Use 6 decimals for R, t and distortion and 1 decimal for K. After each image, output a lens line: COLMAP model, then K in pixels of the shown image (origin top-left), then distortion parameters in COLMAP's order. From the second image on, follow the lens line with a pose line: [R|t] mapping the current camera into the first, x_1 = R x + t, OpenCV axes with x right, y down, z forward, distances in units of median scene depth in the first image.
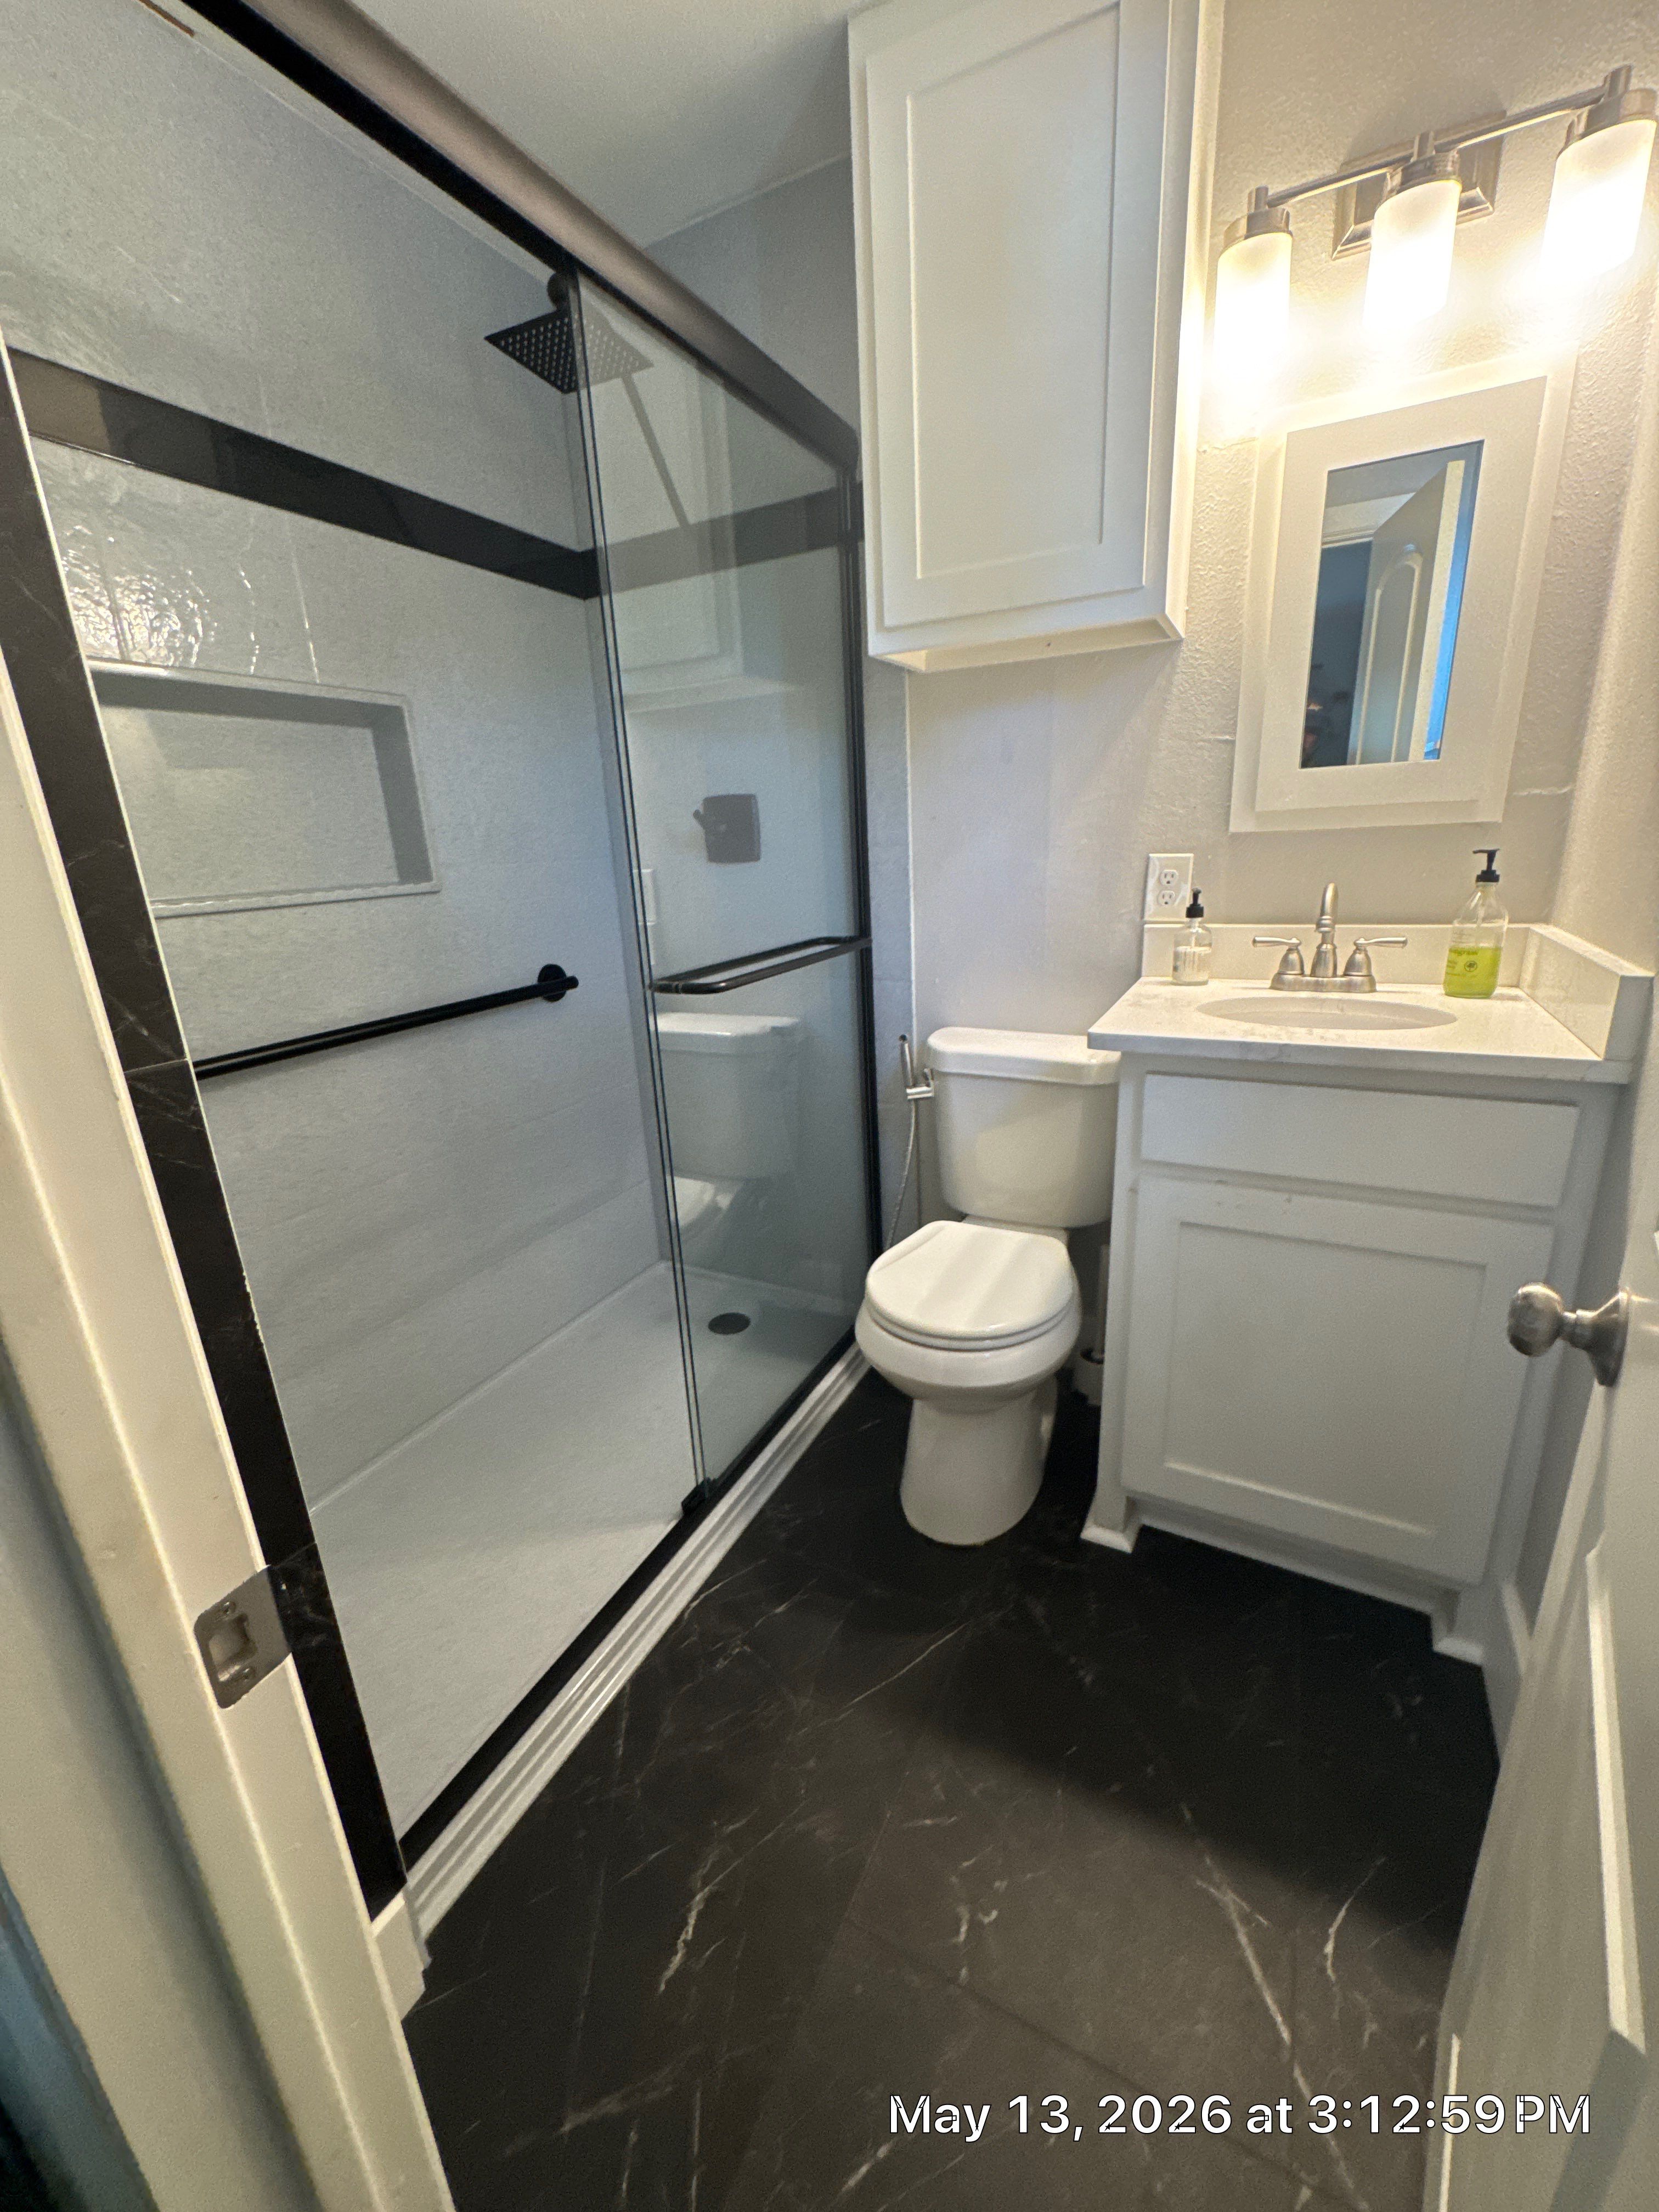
lens RADIAL K [[885.6, 0, 827.5], [0, 885.6, 1106.6], [0, 0, 1]] dist [-0.002675, 0.000150]
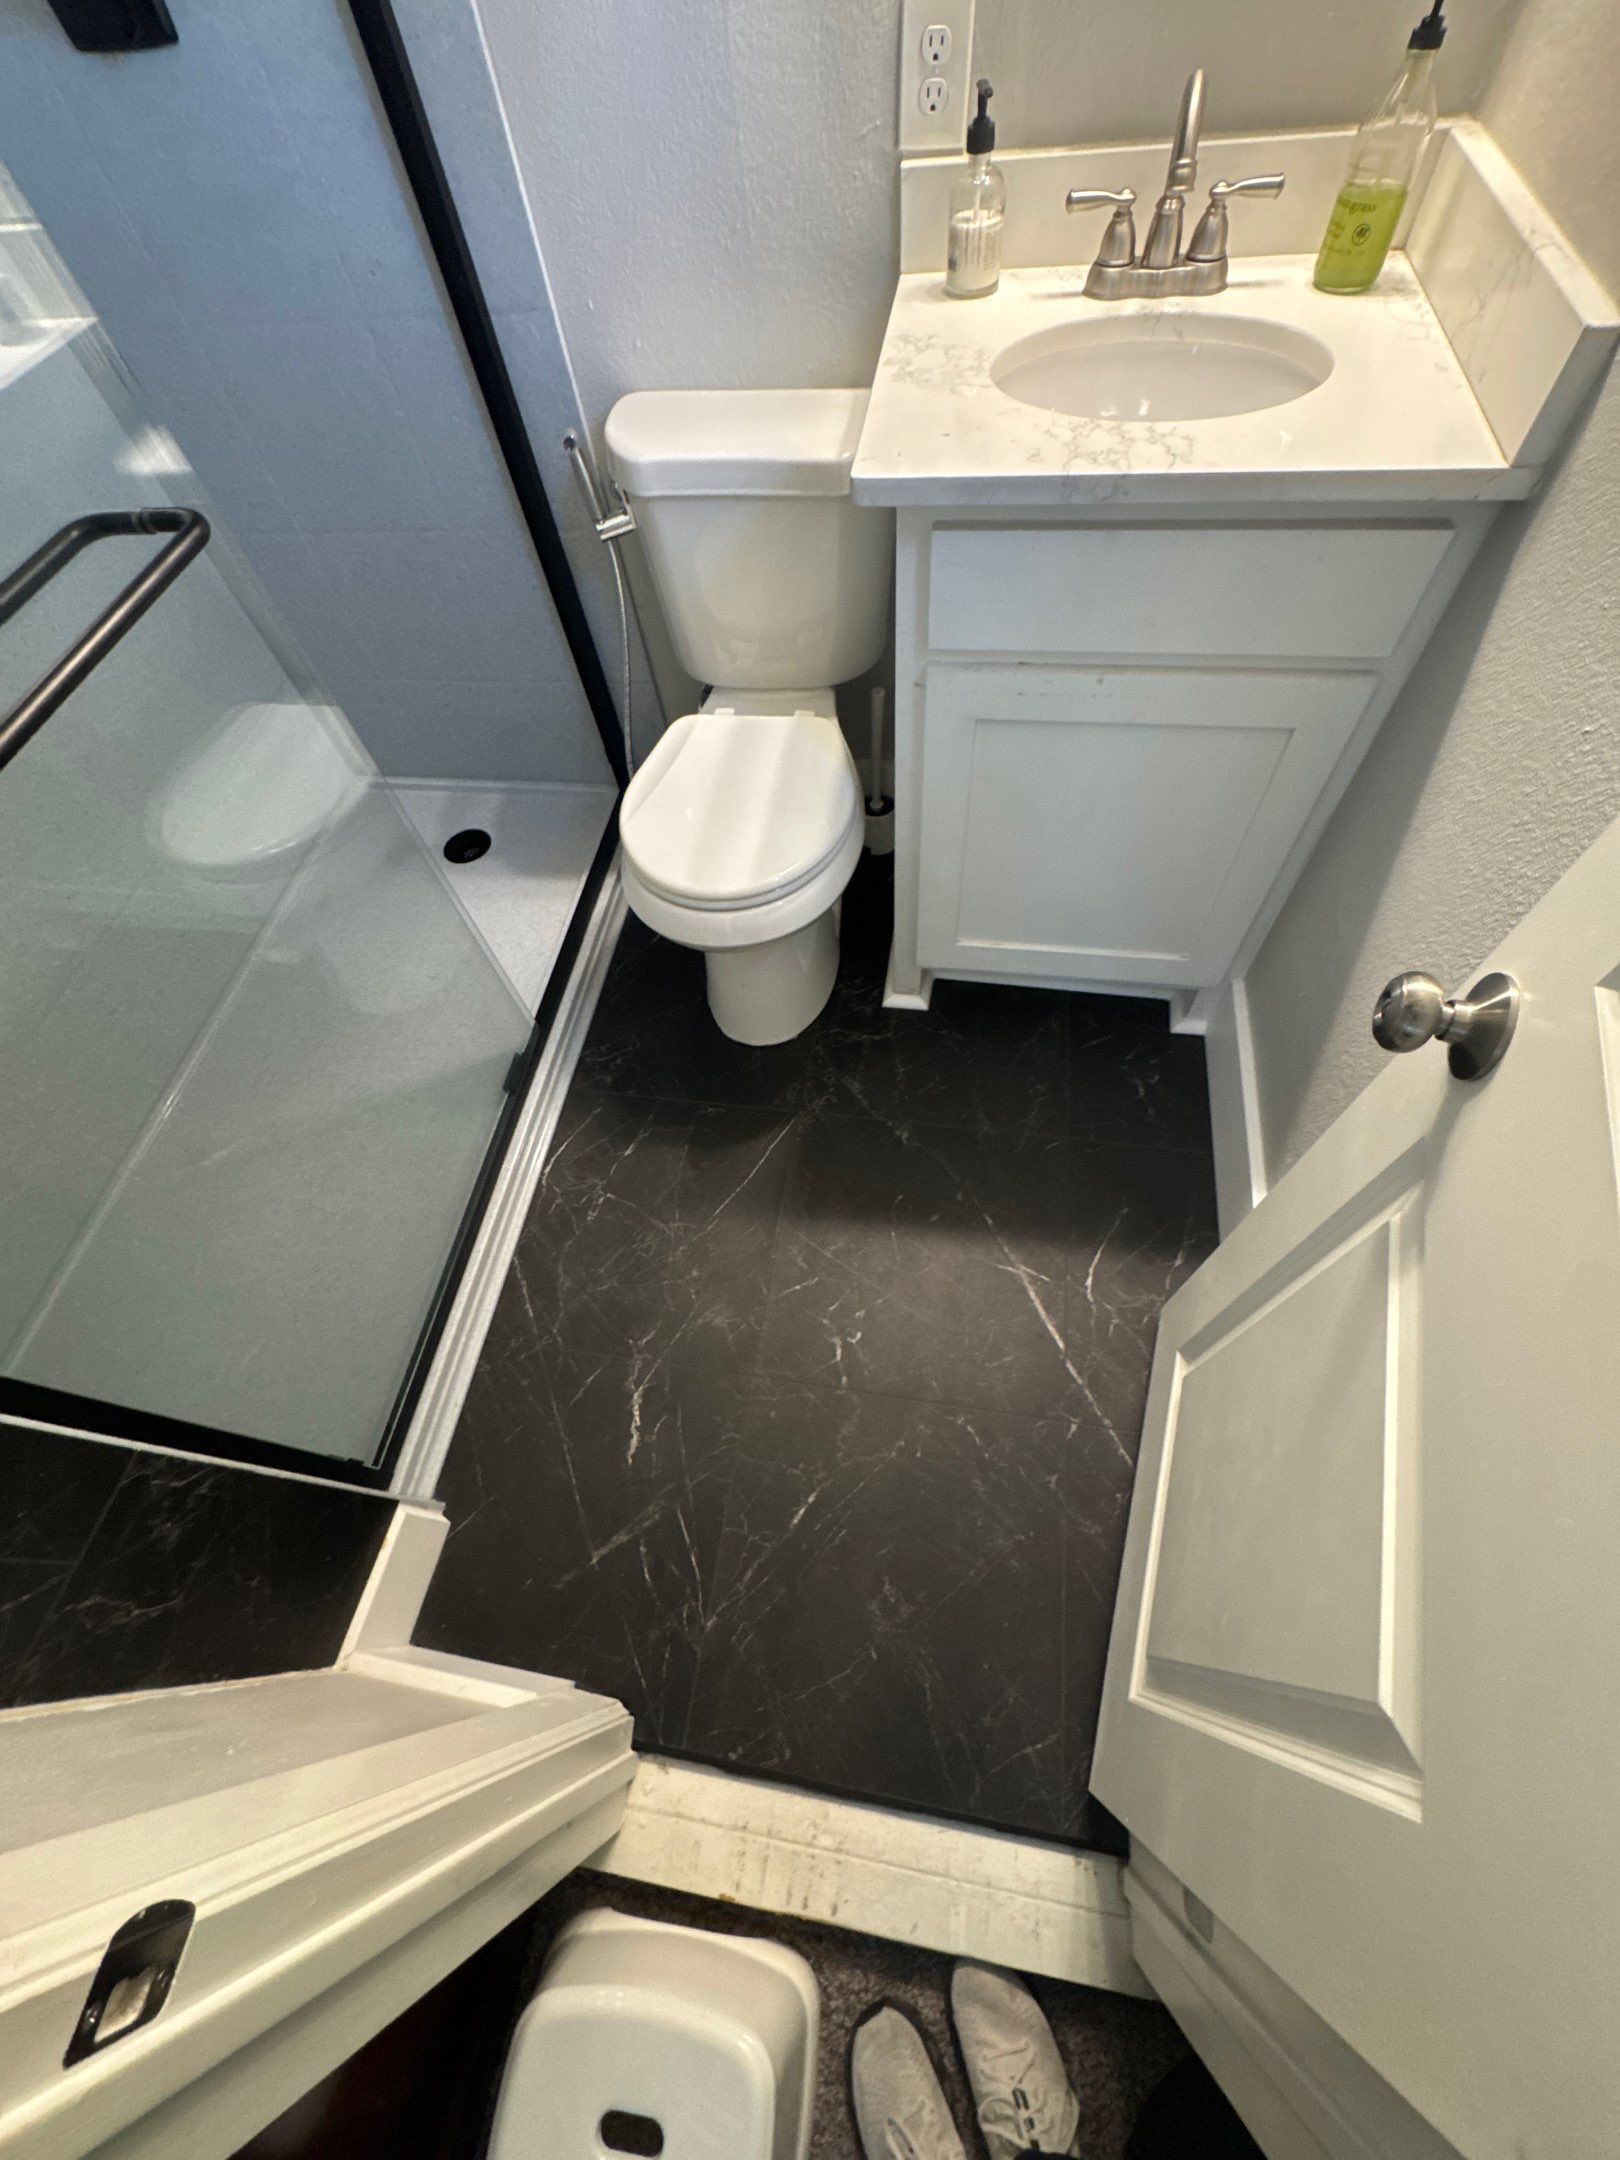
lens RADIAL K [[864.7, 0, 808.1], [0, 864.7, 1080.6], [0, 0, 1]] dist [-0.002675, 0.000150]
pose [[0.948363, -0.287685, 0.133583, 0.035525], [0.129731, 0.736121, 0.664301, -0.155674], [-0.289443, -0.612669, 0.735432, 0.202374]]
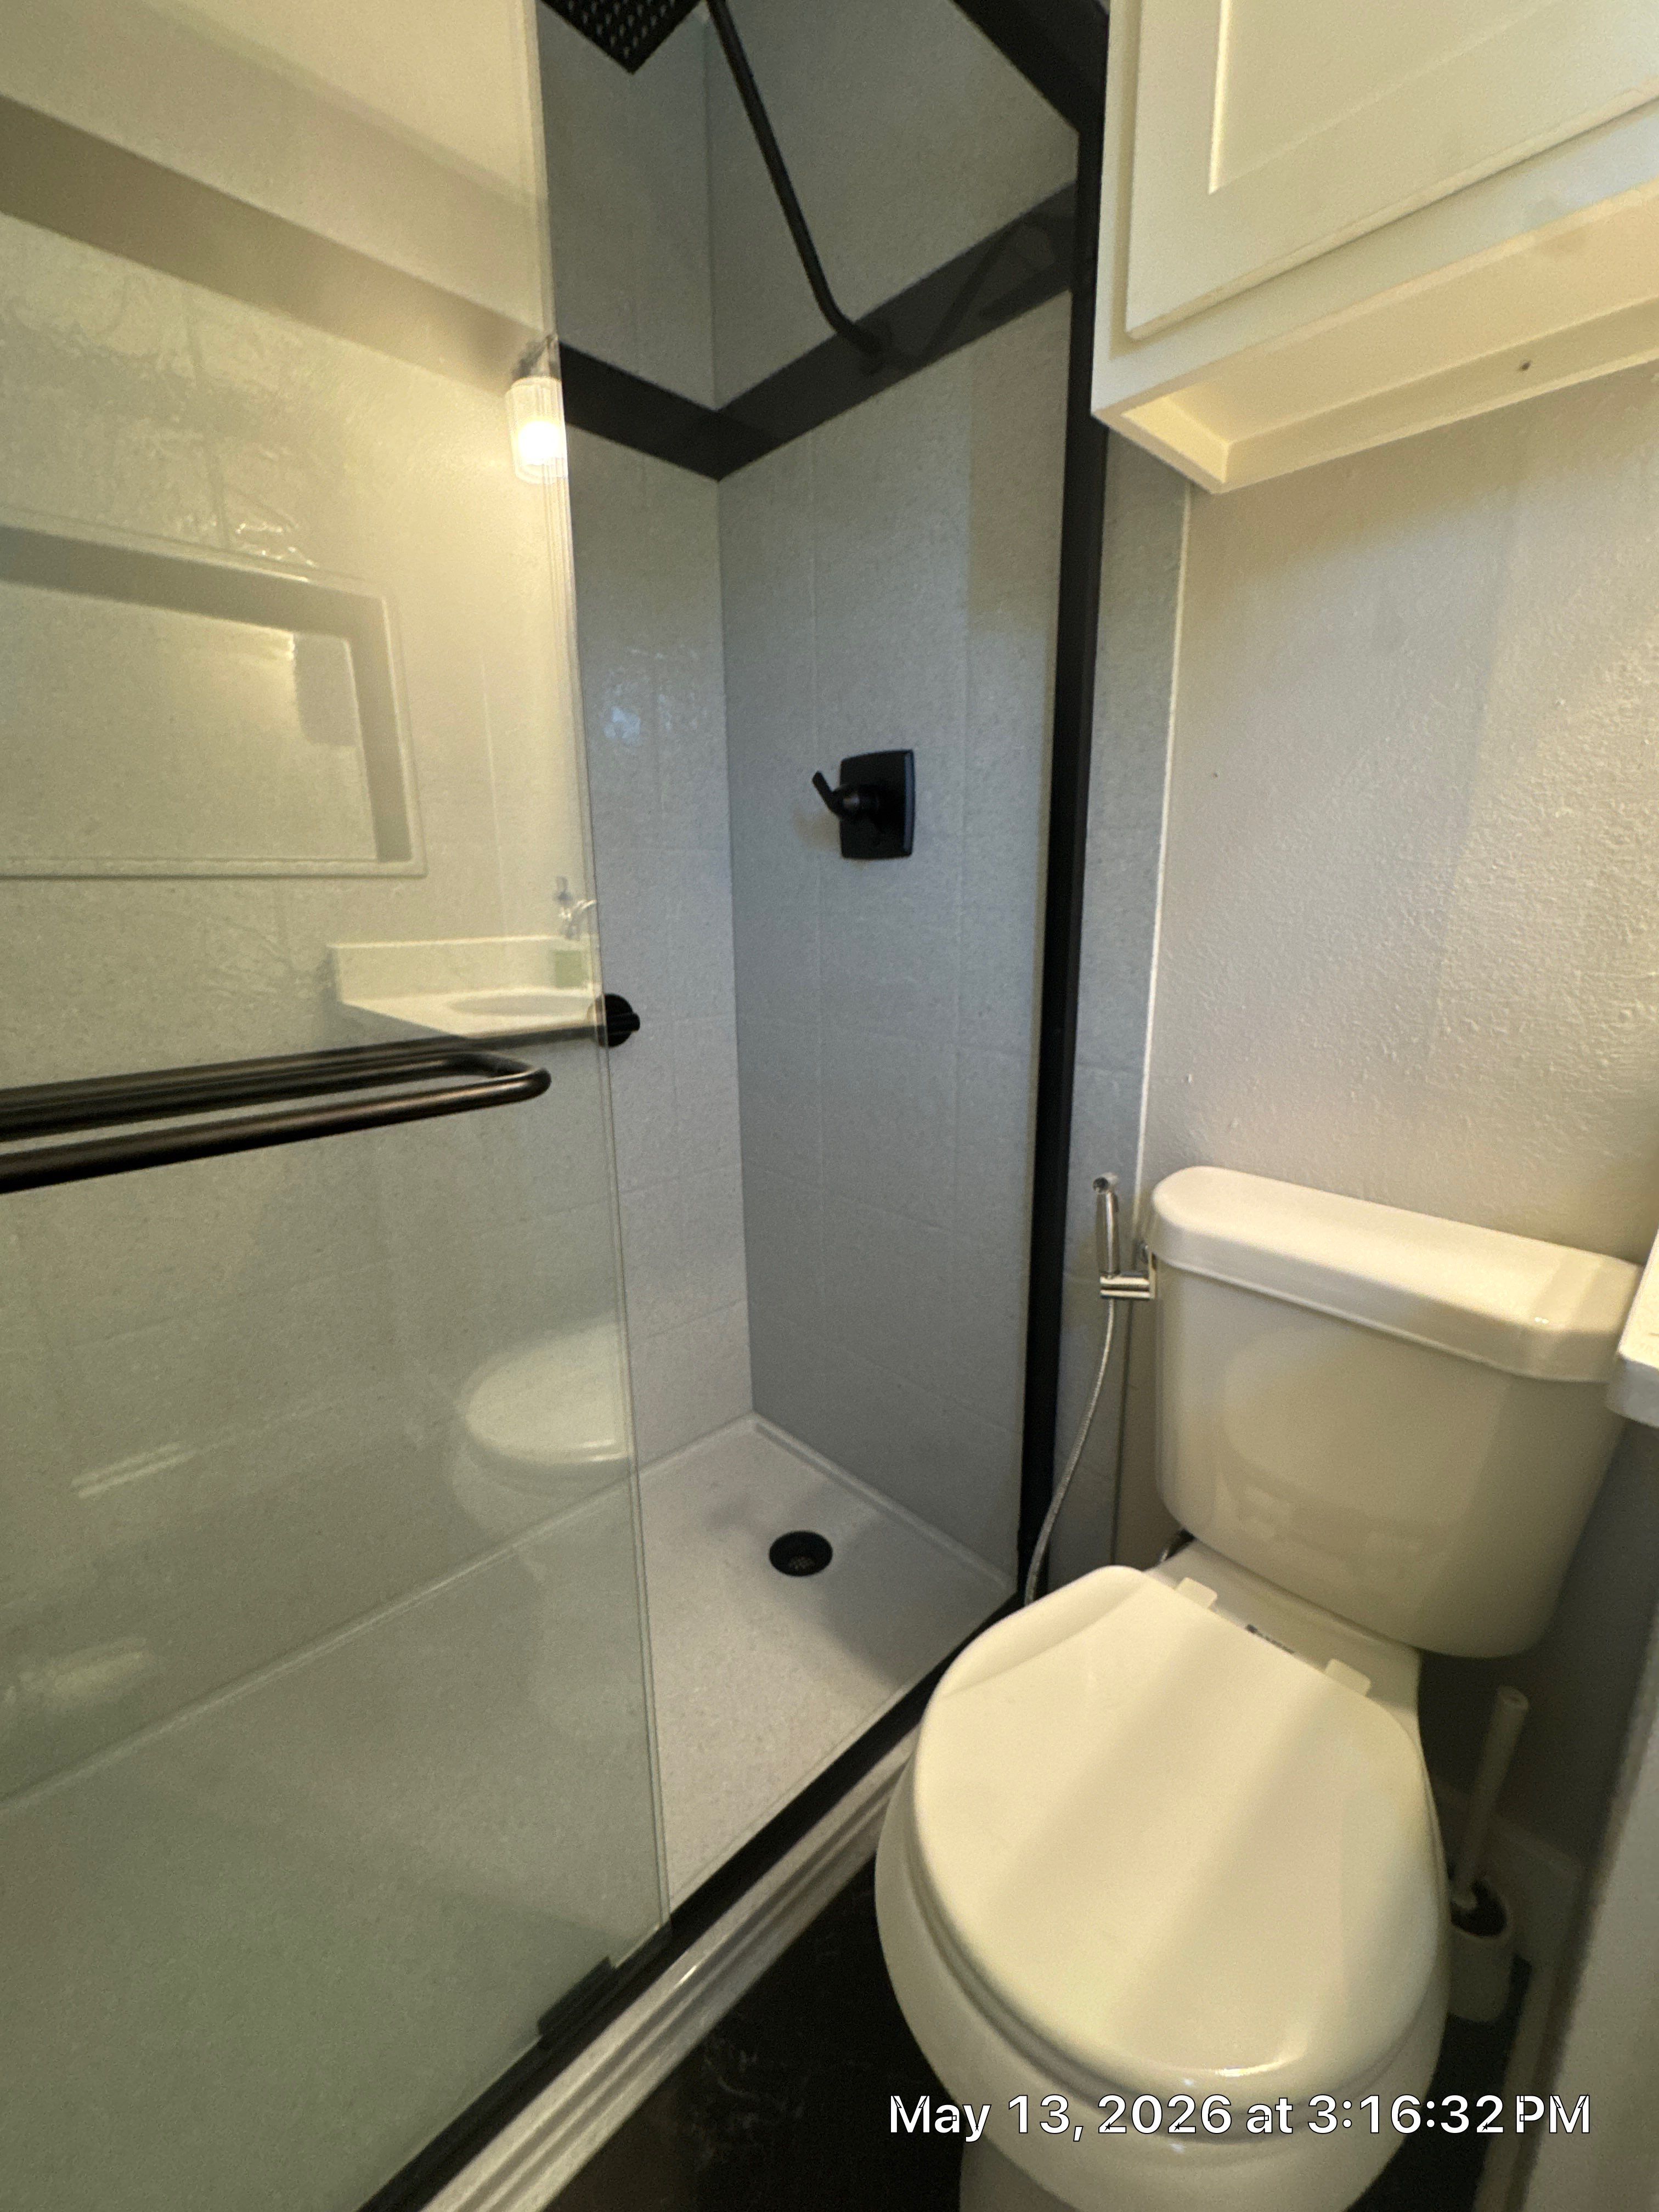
lens RADIAL K [[885.6, 0, 827.5], [0, 885.6, 1106.6], [0, 0, 1]] dist [-0.002675, 0.000150]
pose [[0.944505, 0.114674, -0.307832, 0.103297], [-0.128730, 0.991347, -0.025678, -0.103427], [0.302224, 0.063880, 0.951094, 0.525682]]
